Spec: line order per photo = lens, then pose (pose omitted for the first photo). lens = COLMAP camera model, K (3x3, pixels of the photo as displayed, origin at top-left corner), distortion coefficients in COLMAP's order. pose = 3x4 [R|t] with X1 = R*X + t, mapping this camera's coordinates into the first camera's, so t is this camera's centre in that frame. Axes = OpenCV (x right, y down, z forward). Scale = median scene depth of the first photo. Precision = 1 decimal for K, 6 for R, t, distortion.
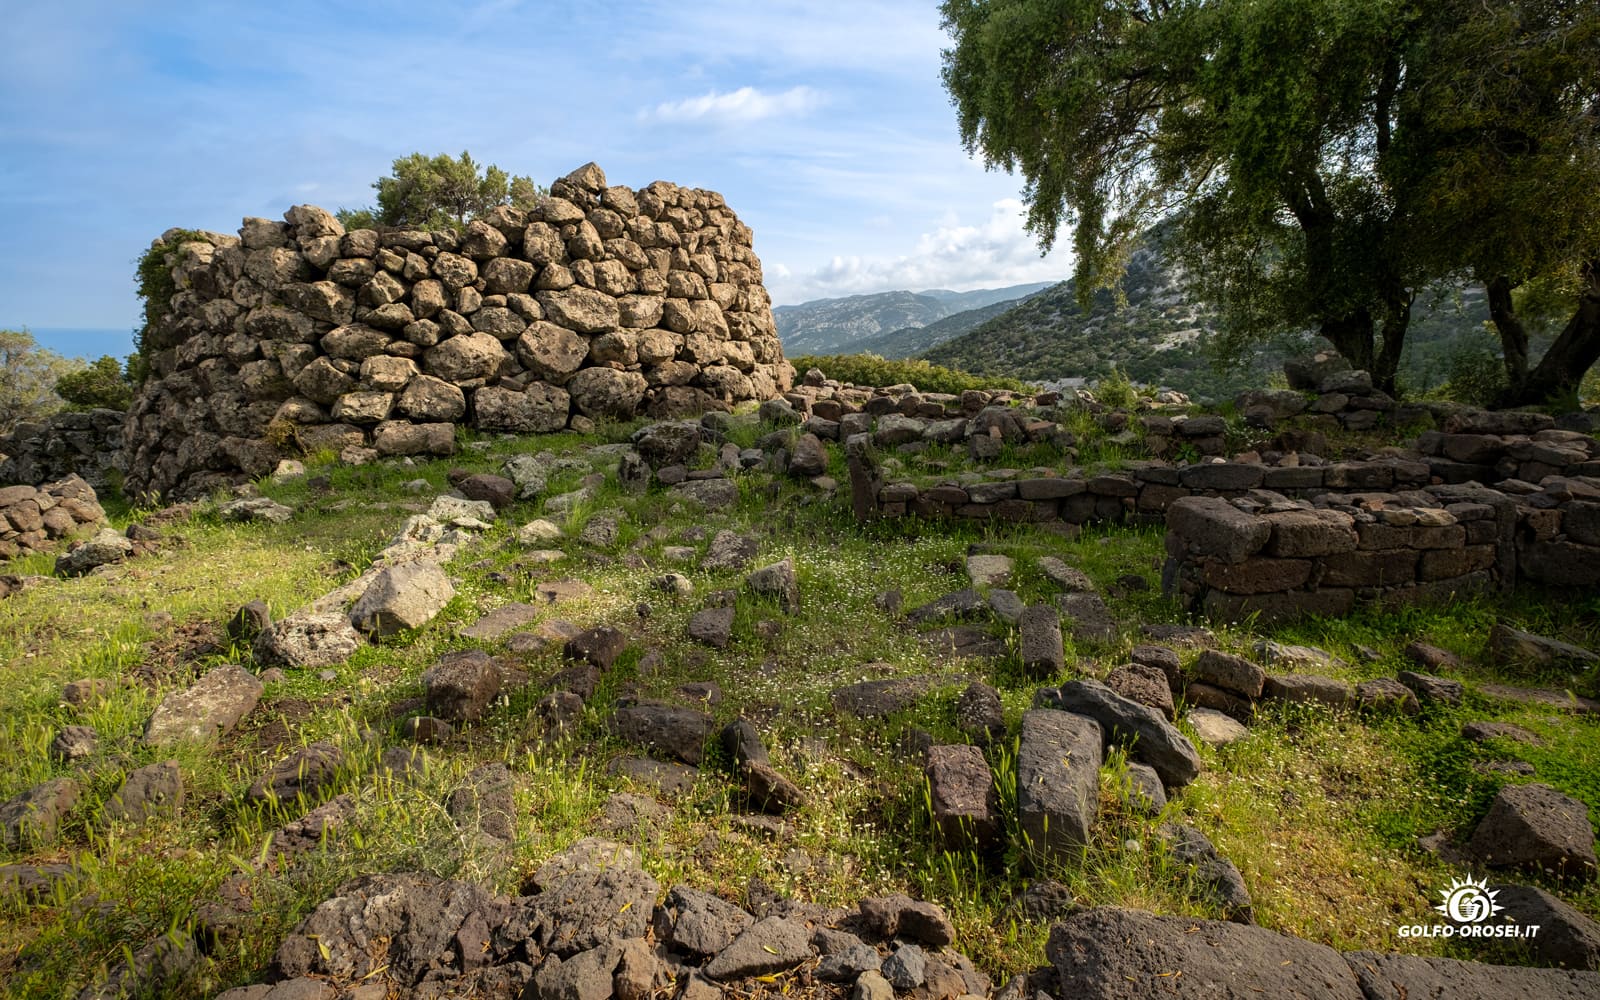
lens RADIAL K [[737.3, 0, 791.6], [0, 737.3, 525.9], [0, 0, 1]] dist [-0.000008, -0.001484]
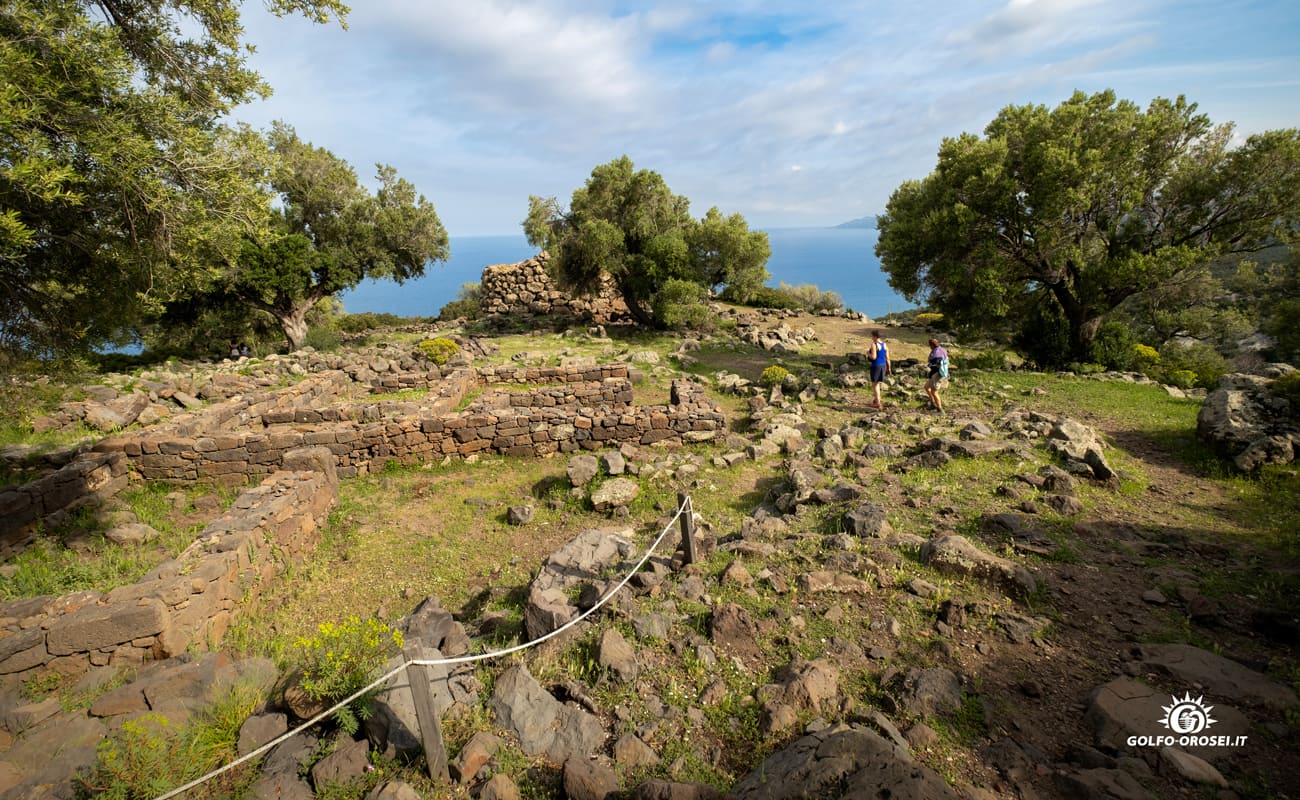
lens RADIAL K [[598.8, 0, 645.7], [0, 598.8, 394.3], [0, 0, 1]] dist [0.002769, -0.002570]
pose [[0.707194, 0.150628, -0.690788, 2.606358], [-0.132624, 0.987961, 0.079654, -0.055130], [0.694470, 0.035284, 0.718656, -0.964205]]
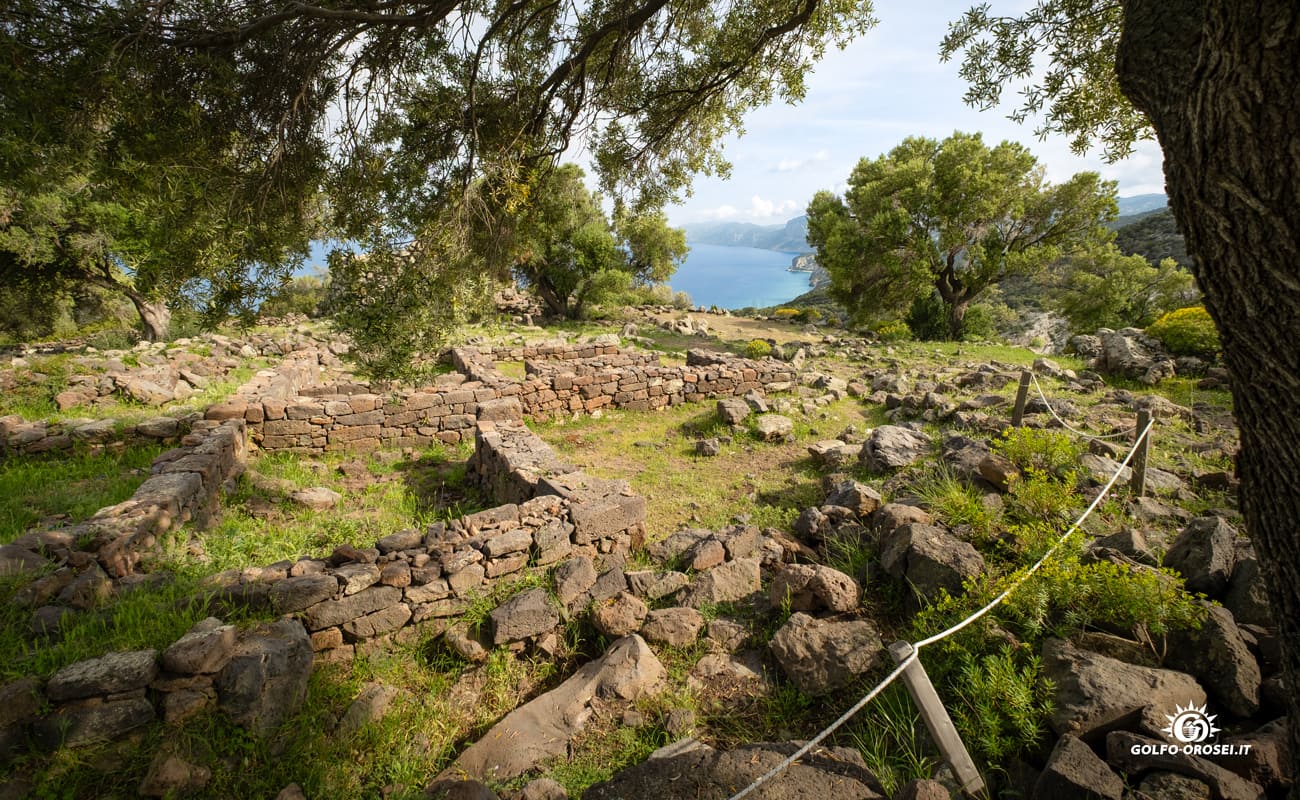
lens RADIAL K [[598.8, 0, 645.0], [0, 598.8, 398.0], [0, 0, 1]] dist [0.002769, -0.002570]
pose [[0.900356, 0.115001, -0.419684, 2.274444], [-0.111757, 0.993207, 0.032402, 0.084340], [0.420559, 0.017729, 0.907092, -1.330733]]
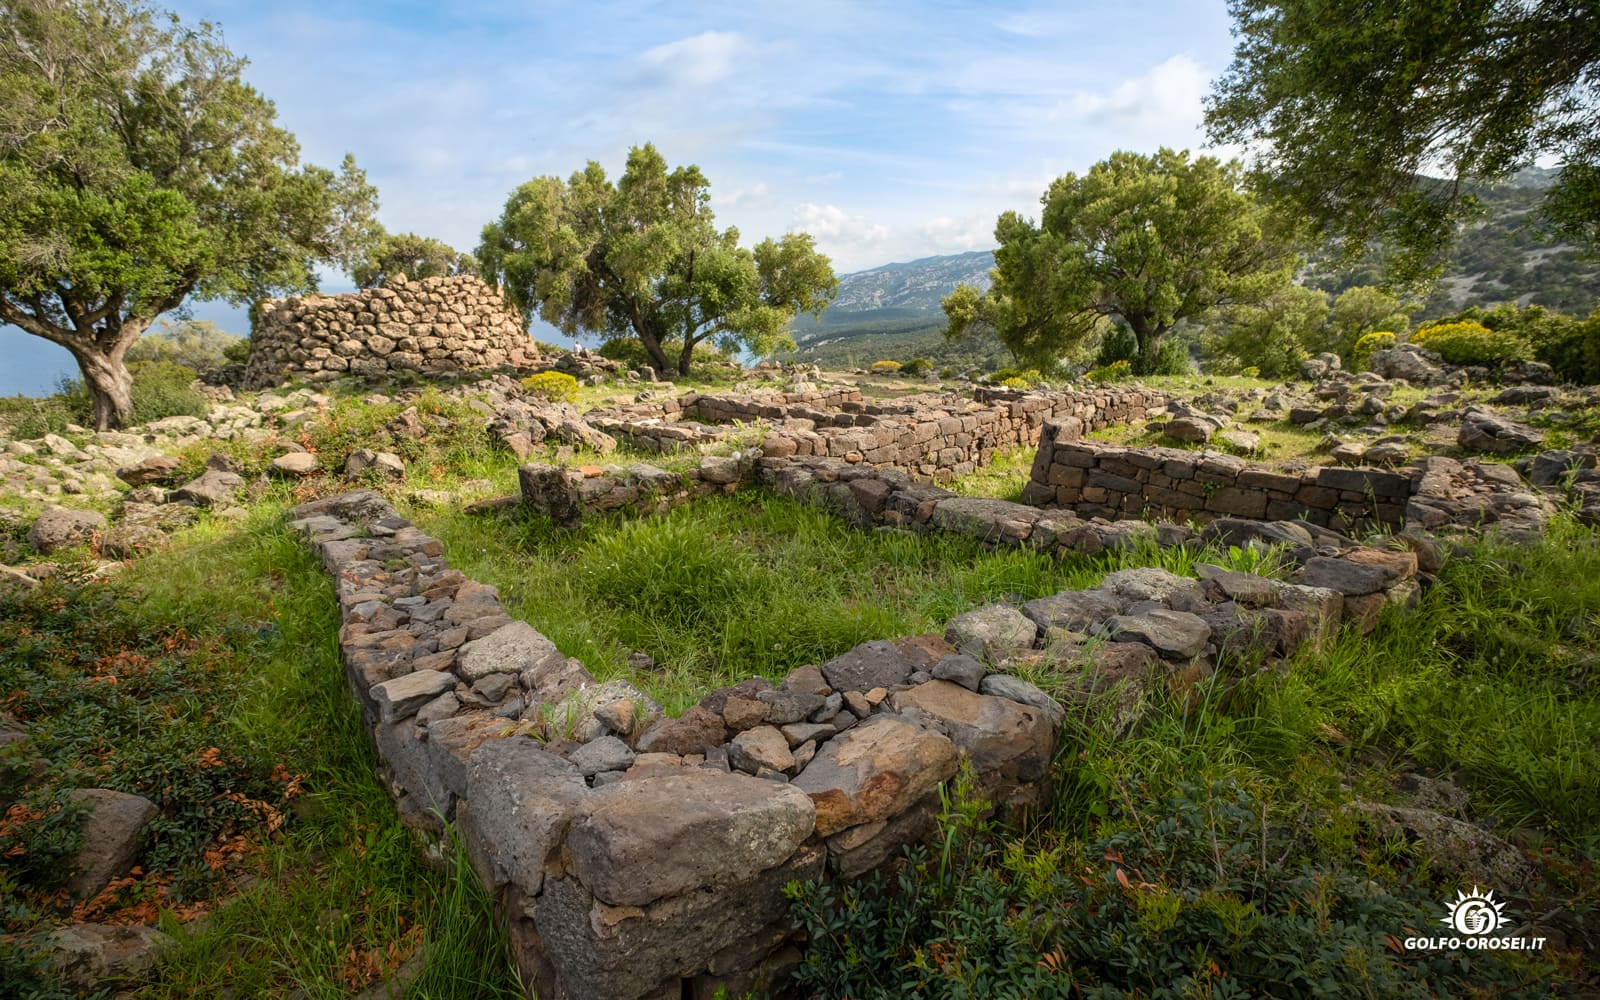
lens RADIAL K [[737.3, 0, 793.8], [0, 737.3, 525.6], [0, 0, 1]] dist [-0.000008, -0.001484]
pose [[0.989598, 0.048076, -0.135592, 1.612090], [-0.040858, 0.997621, 0.055525, 0.216508], [0.137939, -0.049407, 0.989208, -1.546289]]
